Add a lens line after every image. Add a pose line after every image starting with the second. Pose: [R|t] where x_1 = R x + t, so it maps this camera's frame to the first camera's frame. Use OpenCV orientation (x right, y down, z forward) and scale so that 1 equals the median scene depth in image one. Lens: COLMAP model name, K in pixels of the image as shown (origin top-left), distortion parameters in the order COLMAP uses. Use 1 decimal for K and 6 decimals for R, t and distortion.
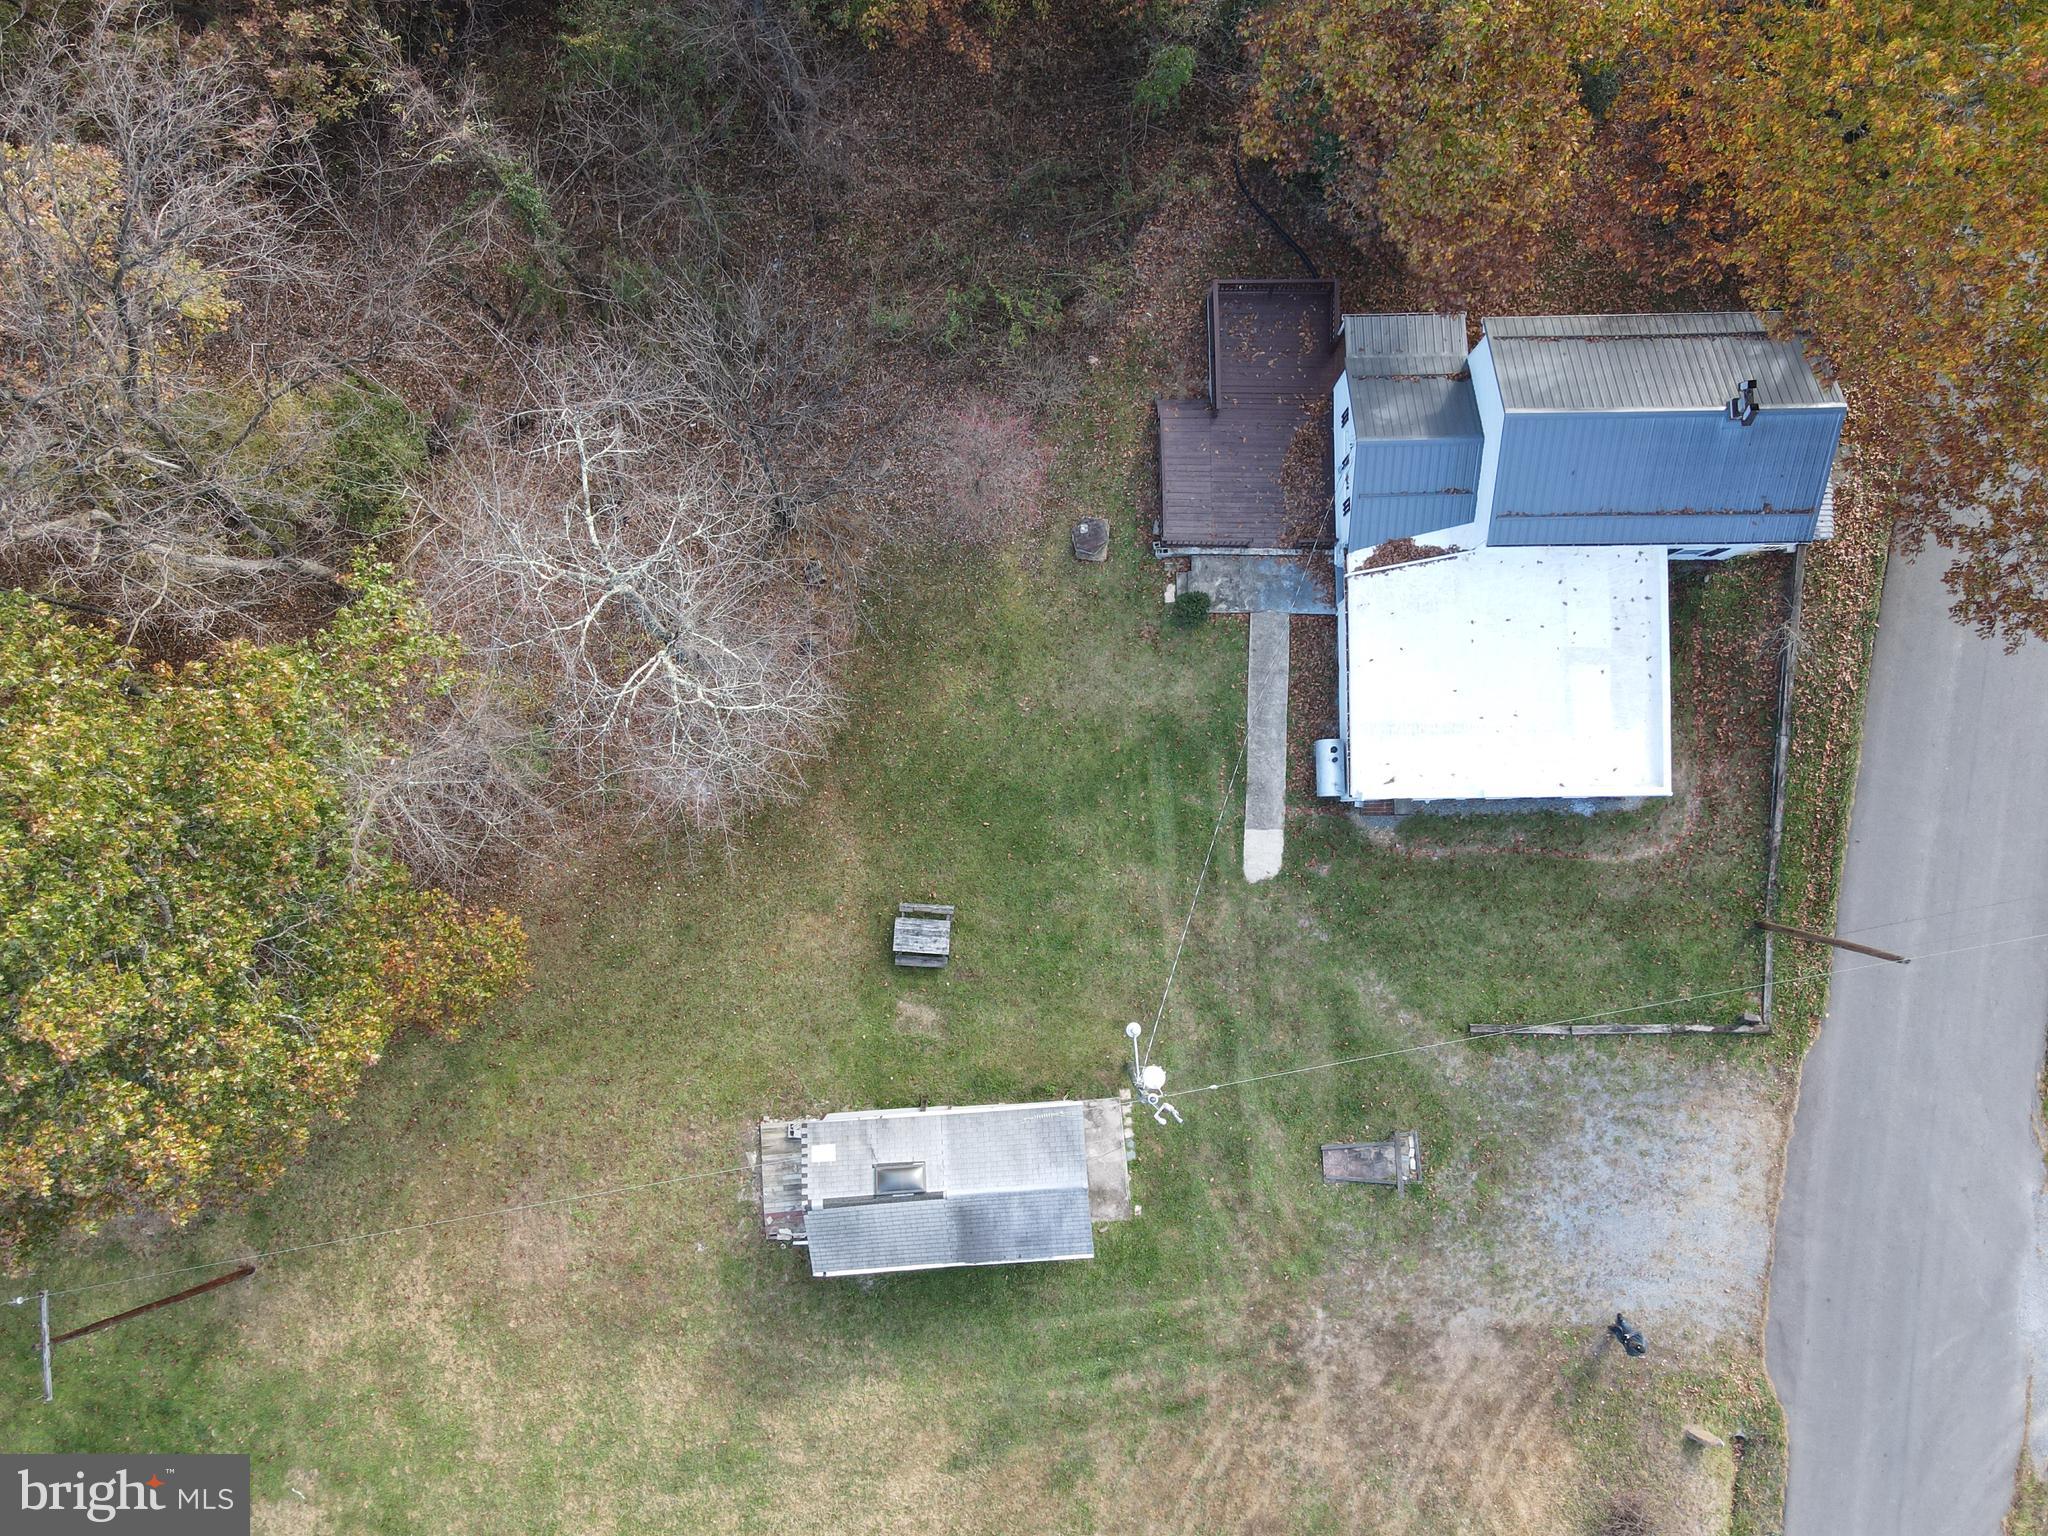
lens RADIAL K [[1466.9, 0, 1024.0], [0, 1466.9, 768.0], [0, 0, 1]] dist [-0.001938, 0.035114]
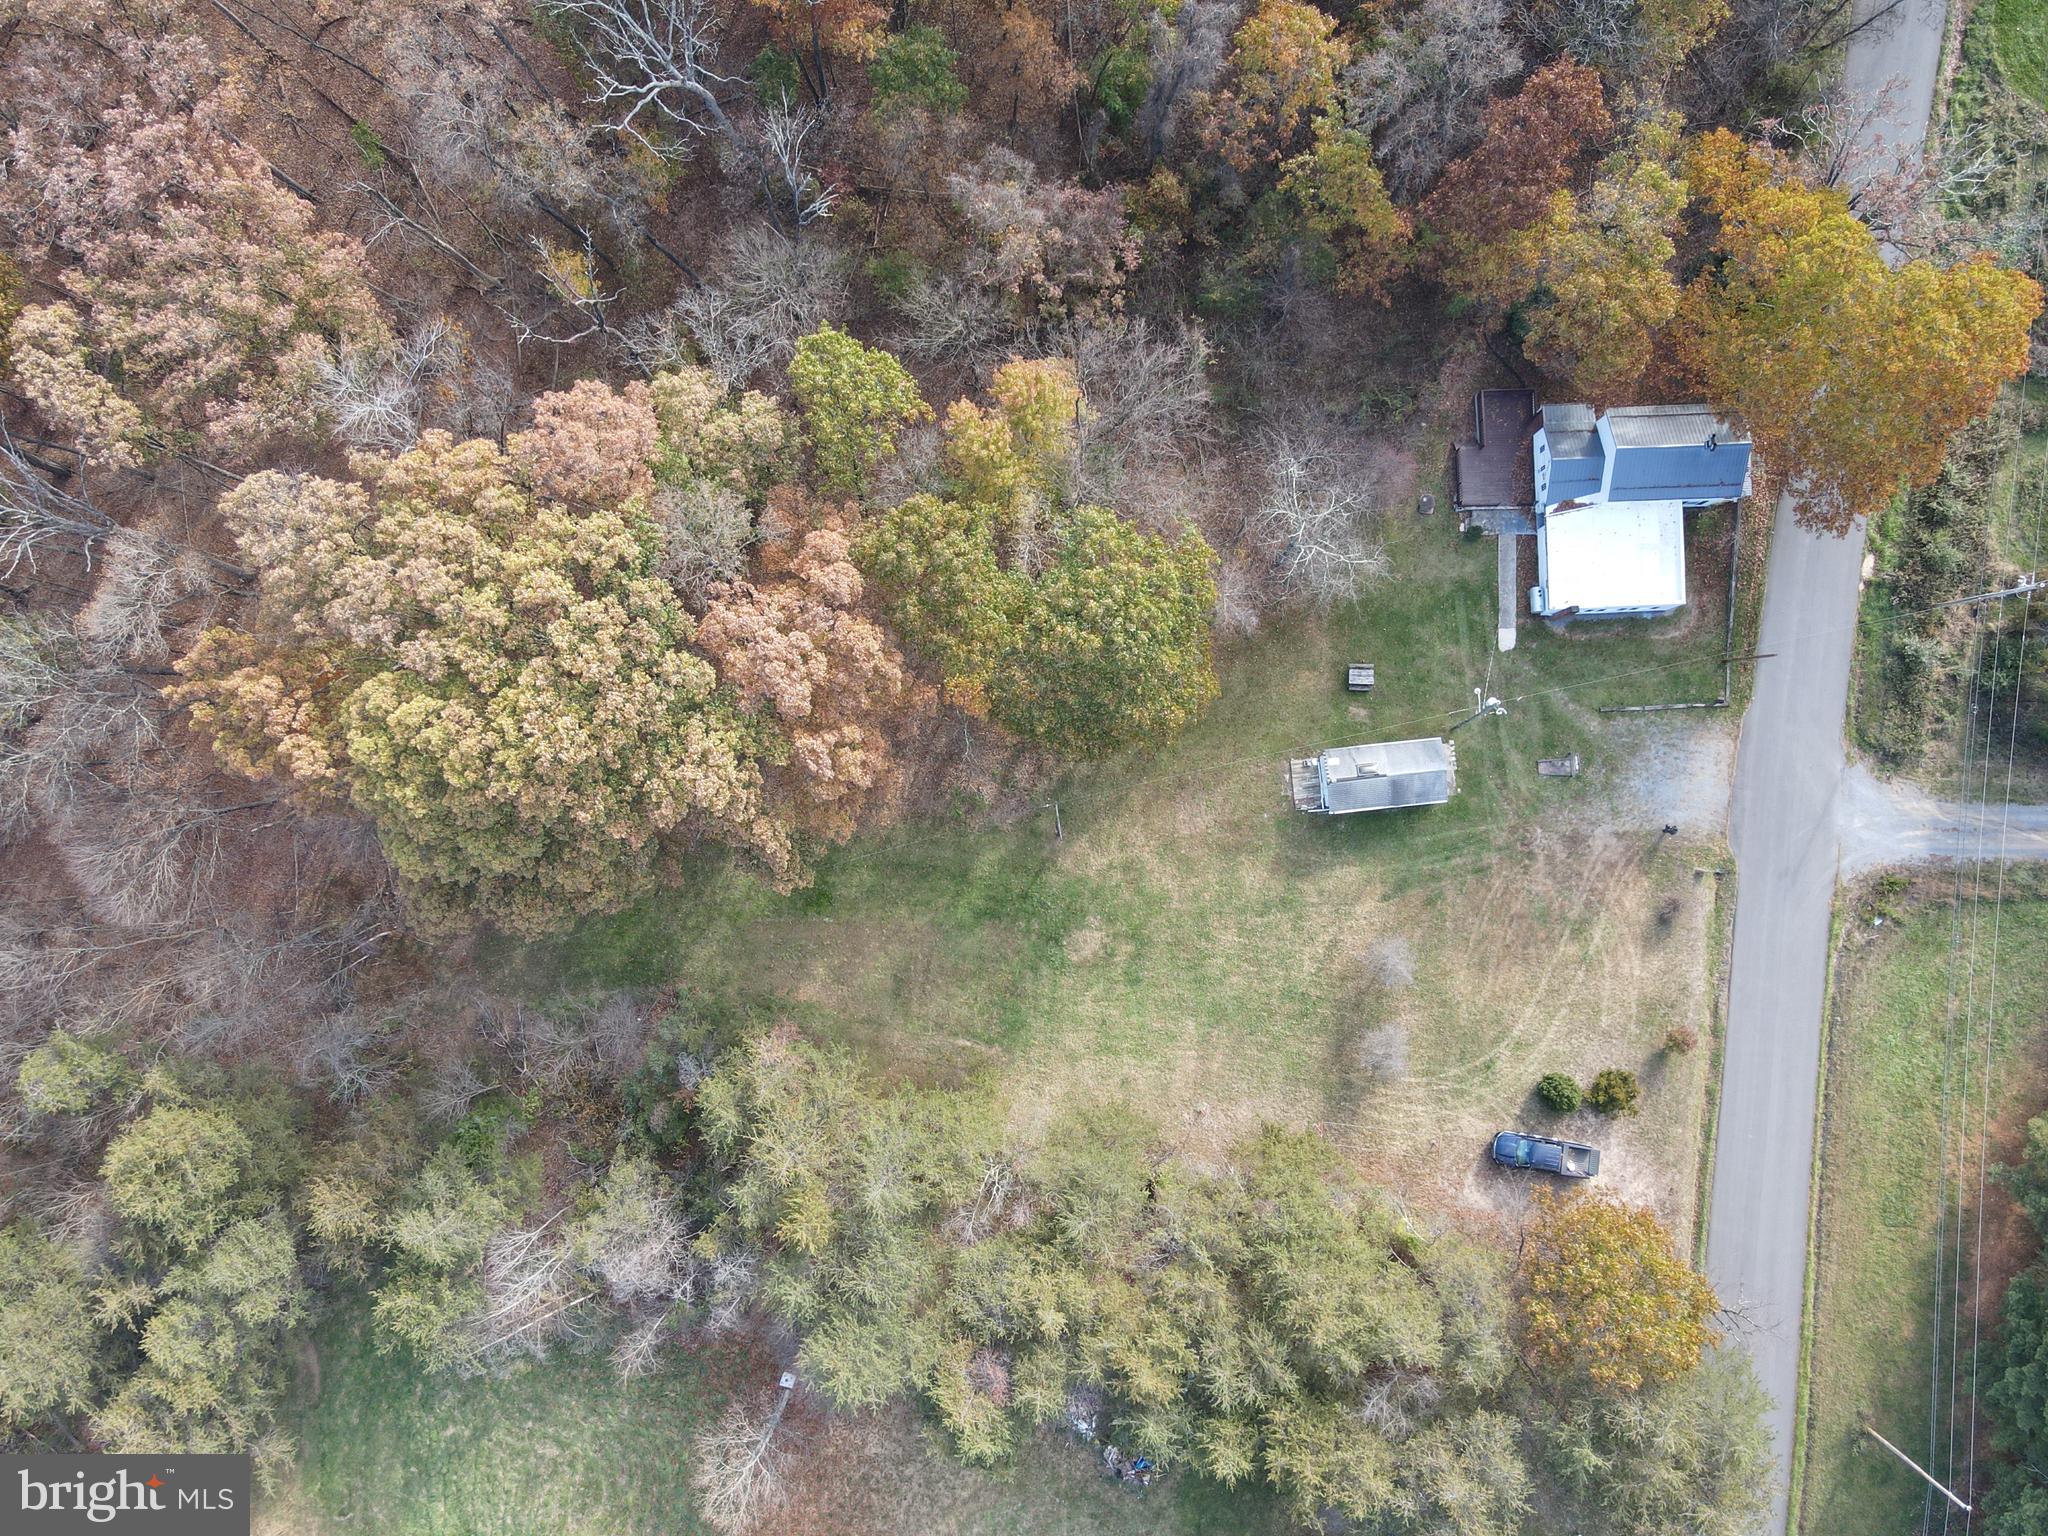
lens RADIAL K [[1466.9, 0, 1024.0], [0, 1466.9, 768.0], [0, 0, 1]] dist [-0.001938, 0.035114]
pose [[0.999724, -0.021763, -0.008890, -0.595541], [0.021826, 0.999736, 0.007143, 0.234652], [0.008732, -0.007335, 0.999935, -1.346650]]
